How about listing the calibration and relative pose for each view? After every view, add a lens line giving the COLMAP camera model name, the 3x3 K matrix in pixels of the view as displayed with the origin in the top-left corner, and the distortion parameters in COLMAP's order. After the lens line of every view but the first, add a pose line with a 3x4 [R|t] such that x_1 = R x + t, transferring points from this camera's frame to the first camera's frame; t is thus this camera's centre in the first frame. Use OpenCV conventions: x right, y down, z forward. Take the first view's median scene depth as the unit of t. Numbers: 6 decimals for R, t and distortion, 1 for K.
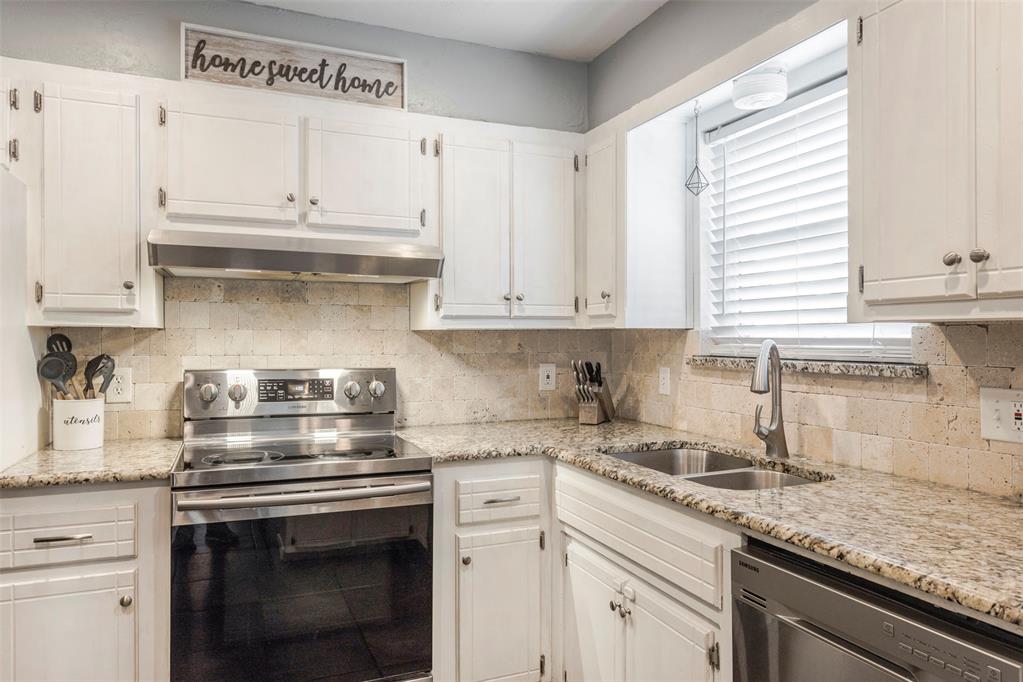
lens RADIAL K [[677.8, 0, 513.9], [0, 677.8, 342.9], [0, 0, 1]] dist [0.002287, -0.000347]
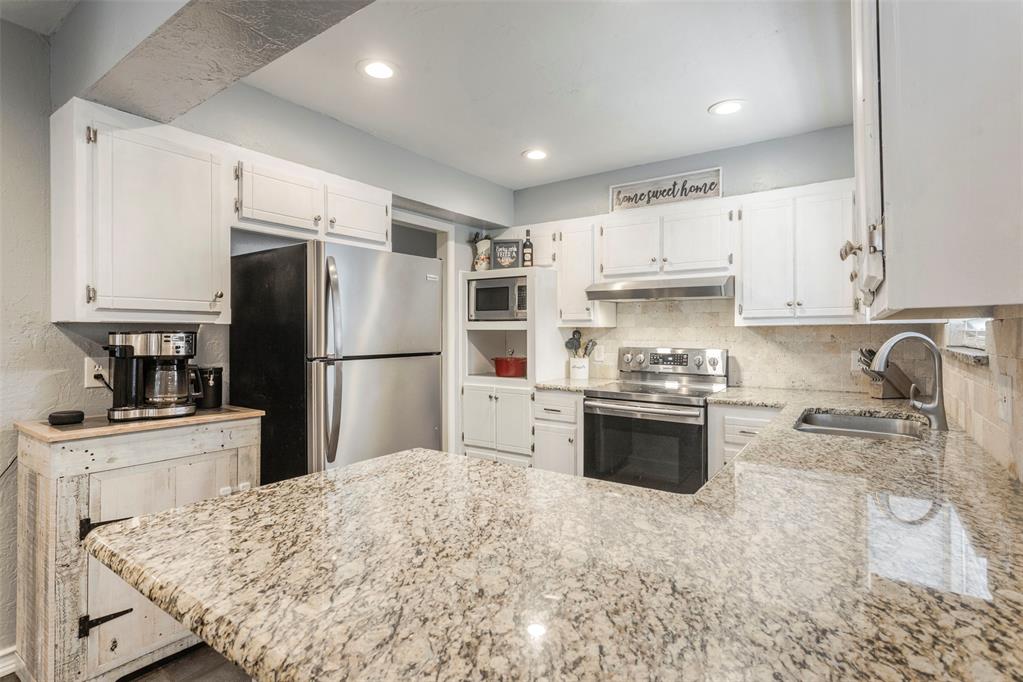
lens RADIAL K [[498.2, 0, 521.0], [0, 498.2, 334.0], [0, 0, 1]] dist [-0.010737, -0.000071]
pose [[0.540542, 0.001337, -0.841316, 0.628674], [-0.002593, 0.999997, -0.000077, 0.000480], [0.841313, 0.002223, 0.540544, -0.088773]]
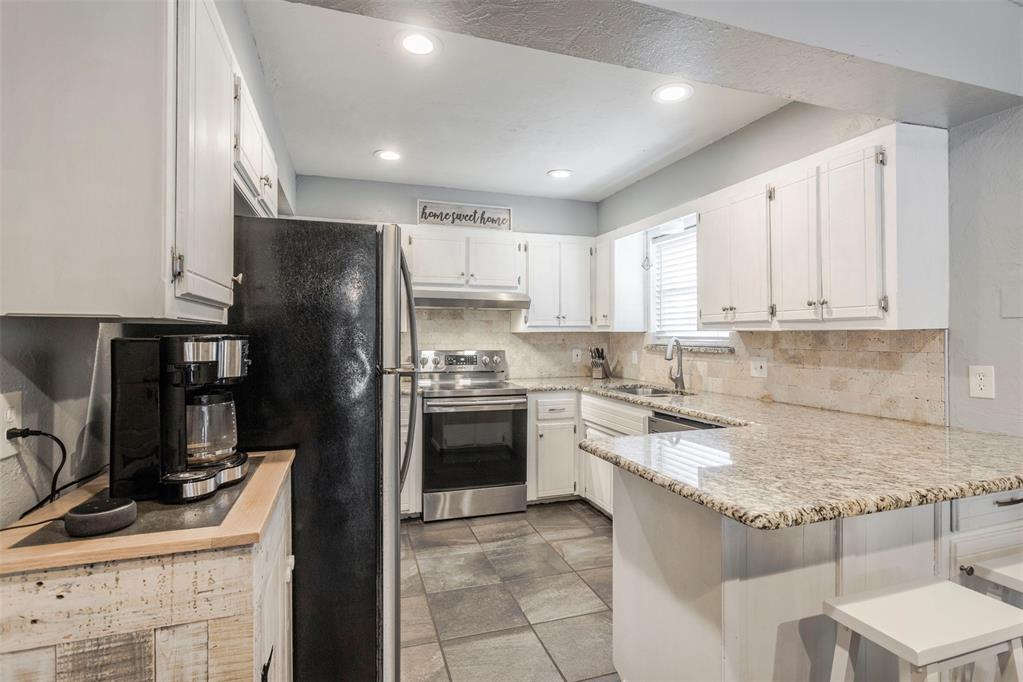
lens RADIAL K [[498.2, 0, 512.9], [0, 498.2, 333.5], [0, 0, 1]] dist [-0.010737, -0.000071]
pose [[0.997288, 0.000724, -0.073594, -0.038723], [-0.001427, 0.999954, -0.009497, -0.000760], [0.073584, 0.009577, 0.997243, -0.595587]]
